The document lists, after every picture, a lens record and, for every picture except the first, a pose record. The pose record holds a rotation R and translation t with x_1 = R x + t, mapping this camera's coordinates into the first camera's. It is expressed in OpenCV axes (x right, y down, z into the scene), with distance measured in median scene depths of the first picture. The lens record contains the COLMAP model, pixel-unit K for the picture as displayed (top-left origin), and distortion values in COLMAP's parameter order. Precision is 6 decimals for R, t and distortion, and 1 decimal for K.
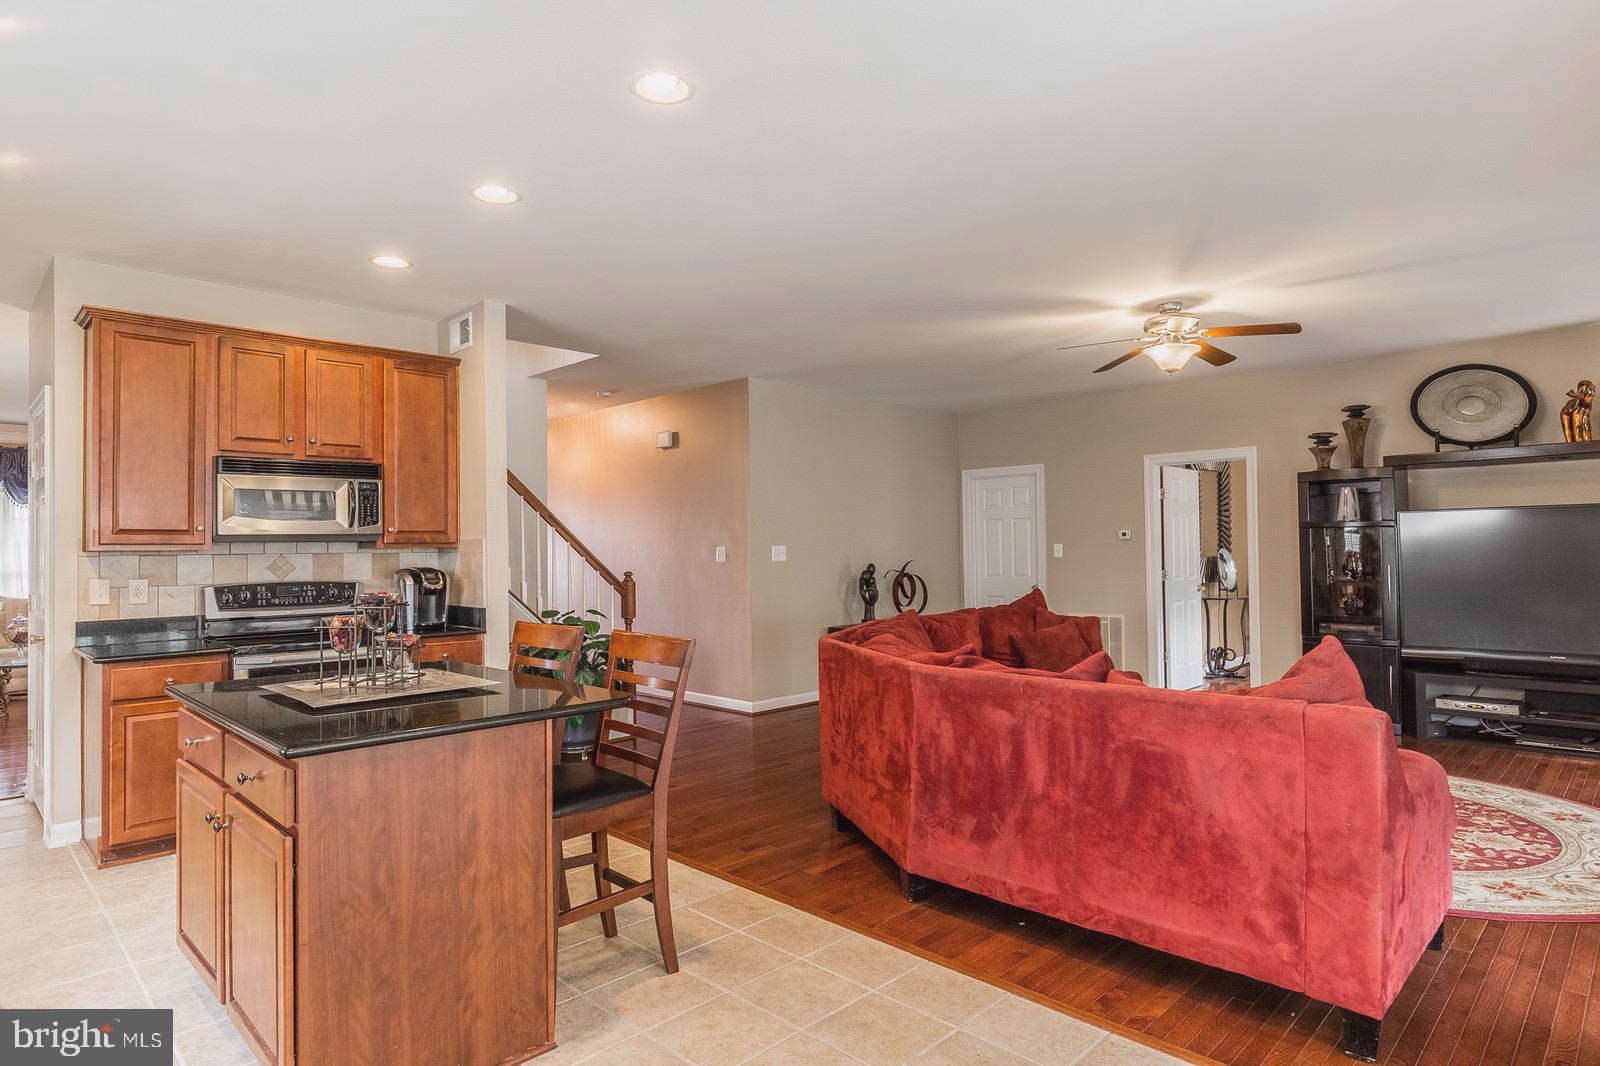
lens RADIAL K [[880.6, 0, 800.0], [0, 880.6, 533.0], [0, 0, 1]] dist [-0.004476, 0.003238]
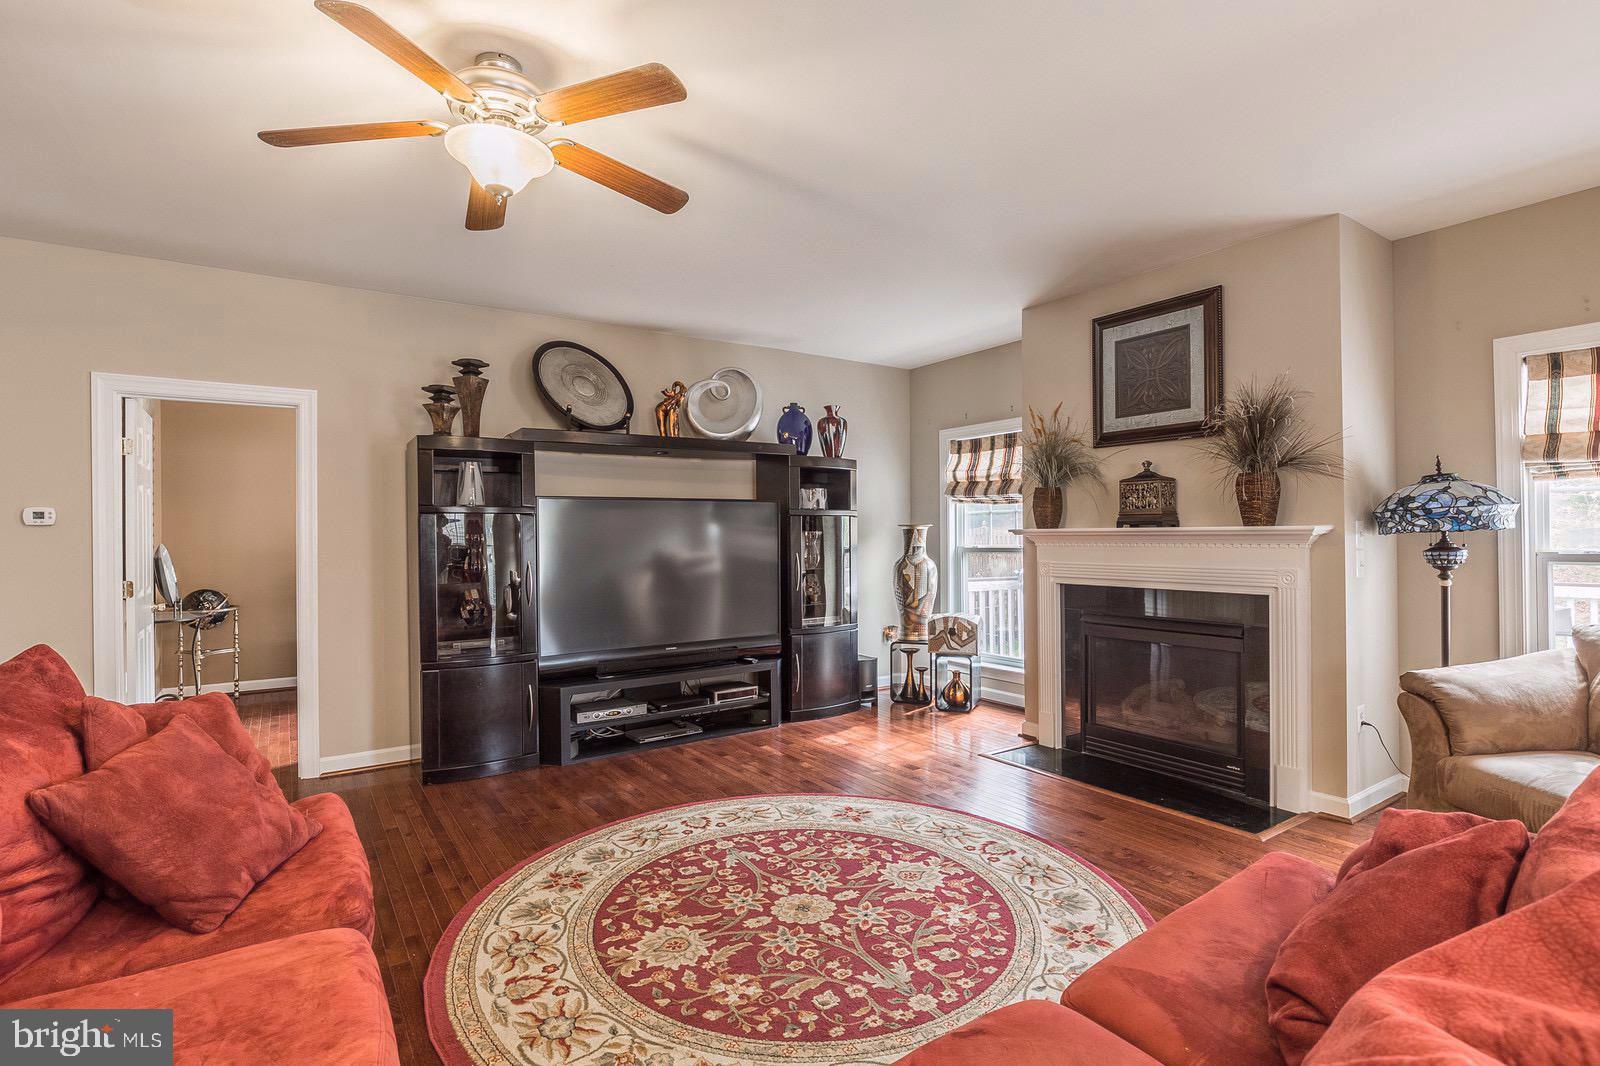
lens RADIAL K [[773.4, 0, 800.0], [0, 773.4, 533.0], [0, 0, 1]] dist [-0.010627, -0.000245]
pose [[0.190165, 0.013638, 0.981657, 0.016986], [-0.012067, 0.999860, -0.011553, 0.021021], [-0.981678, -0.009649, 0.190303, 0.842806]]
